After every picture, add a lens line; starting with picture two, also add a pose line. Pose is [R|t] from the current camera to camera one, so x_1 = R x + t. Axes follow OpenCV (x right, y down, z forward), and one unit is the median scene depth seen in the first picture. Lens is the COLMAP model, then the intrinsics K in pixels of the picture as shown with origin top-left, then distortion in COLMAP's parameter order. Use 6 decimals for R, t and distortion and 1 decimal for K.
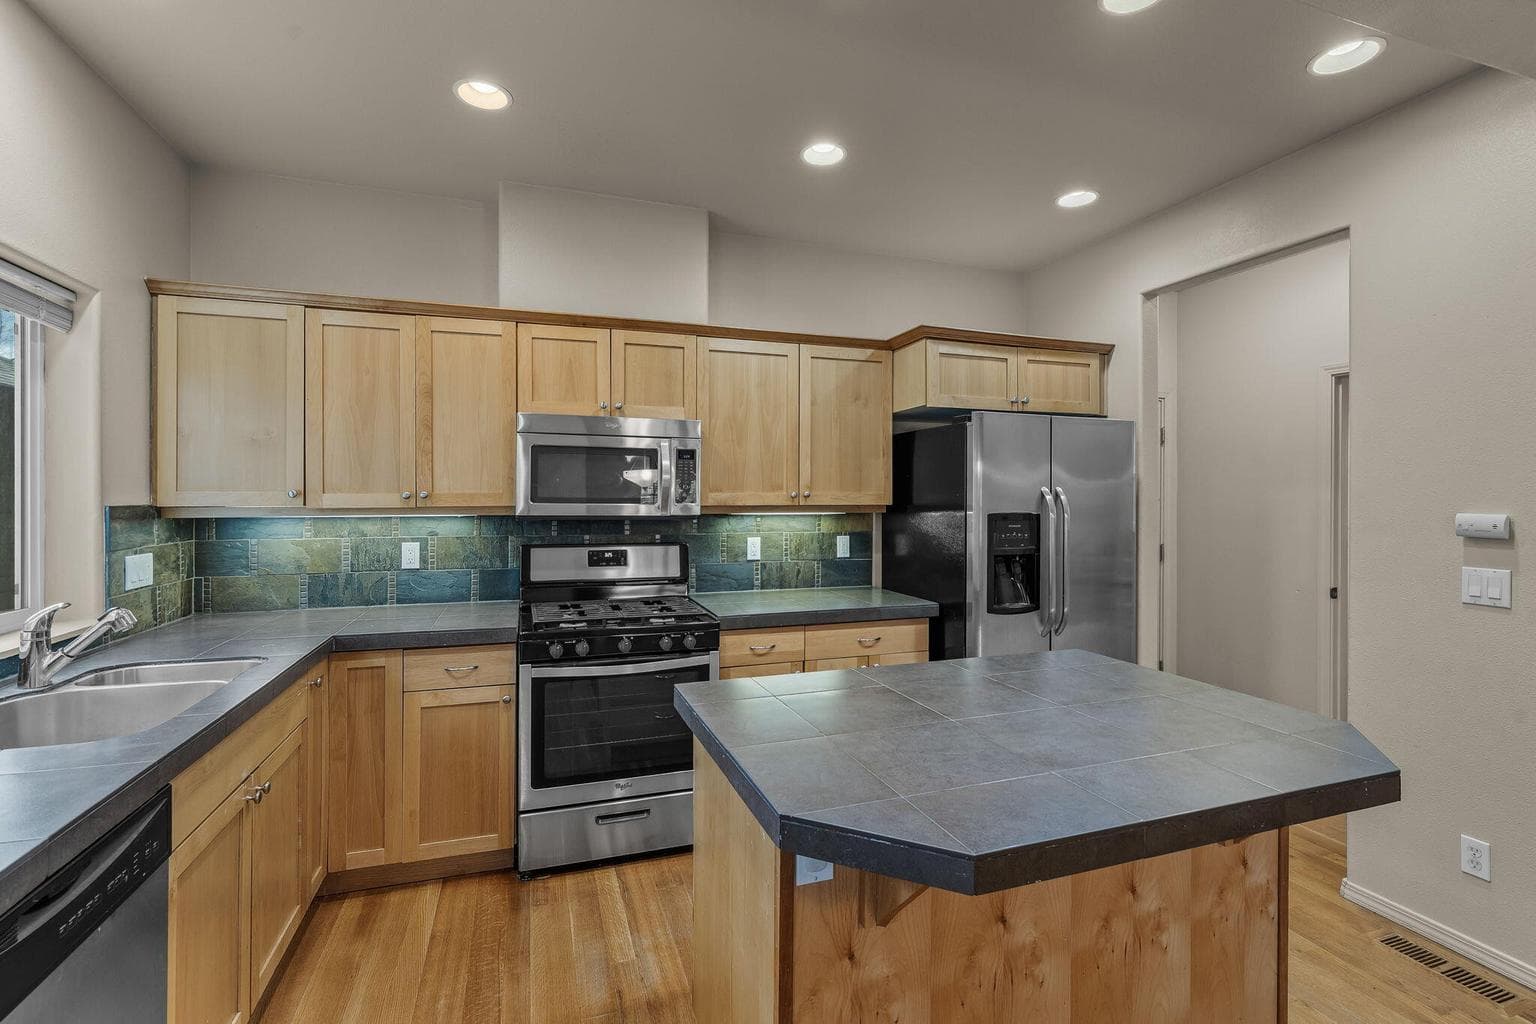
lens RADIAL K [[694.9, 0, 773.5], [0, 694.9, 498.8], [0, 0, 1]] dist [-0.012753, 0.000676]
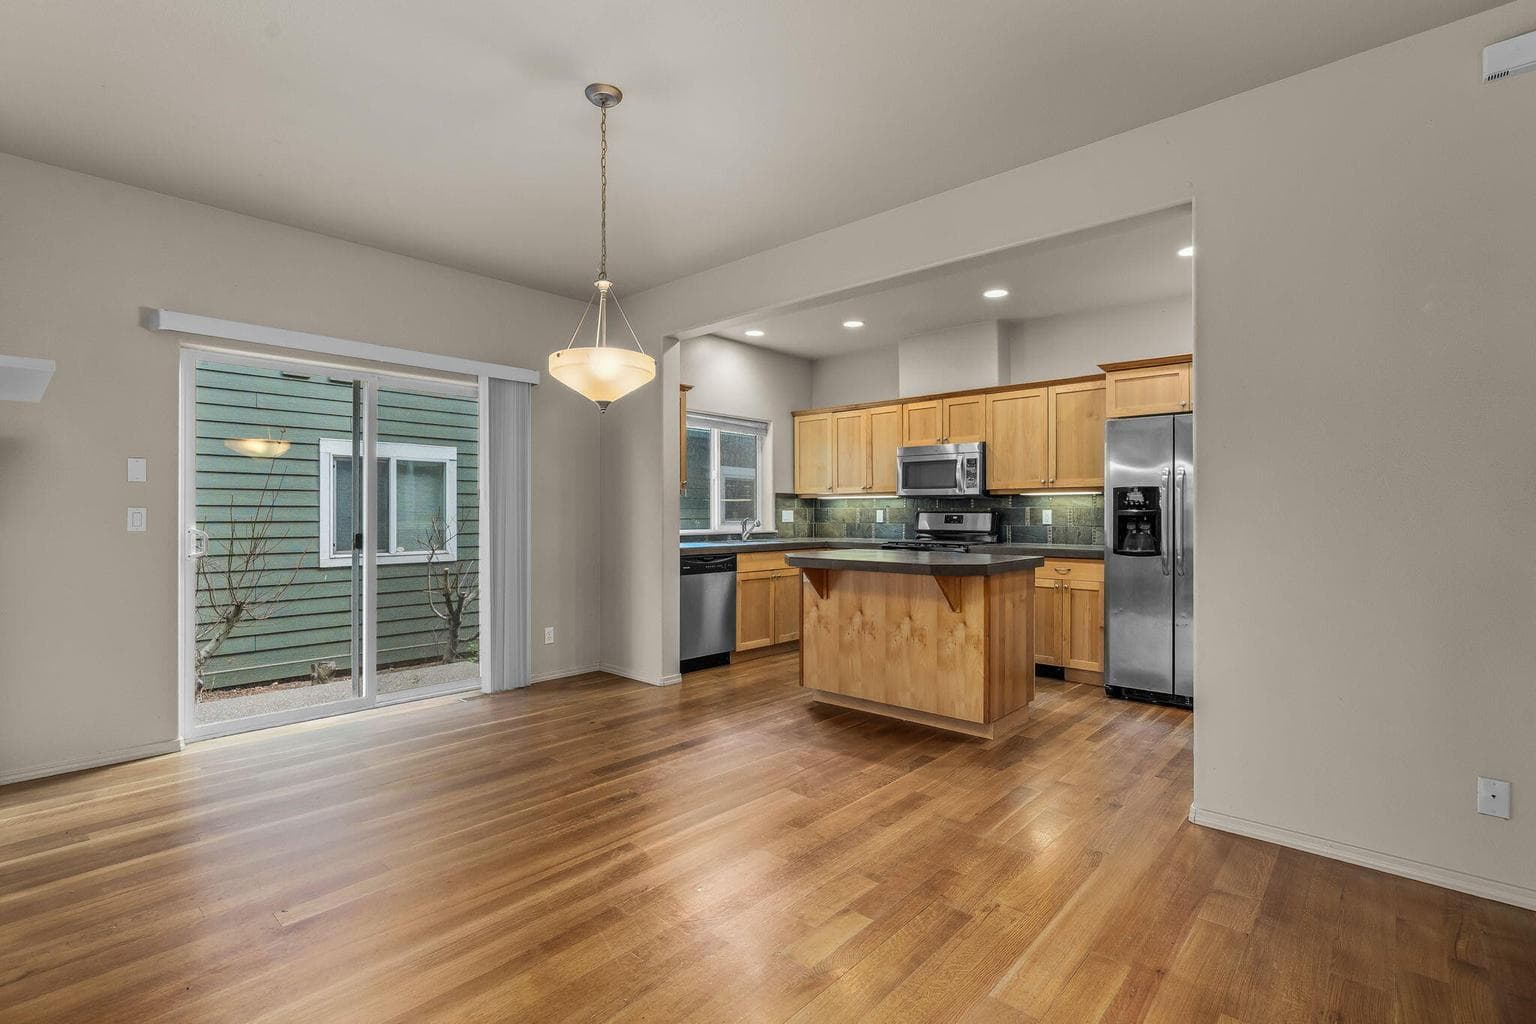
lens RADIAL K [[694.9, 0, 762.8], [0, 694.9, 509.7], [0, 0, 1]] dist [-0.012753, 0.000676]
pose [[0.485861, -0.005232, -0.874020, 1.220112], [-0.001865, 0.999974, -0.007022, 0.079094], [0.874034, 0.005042, 0.485838, -0.381194]]
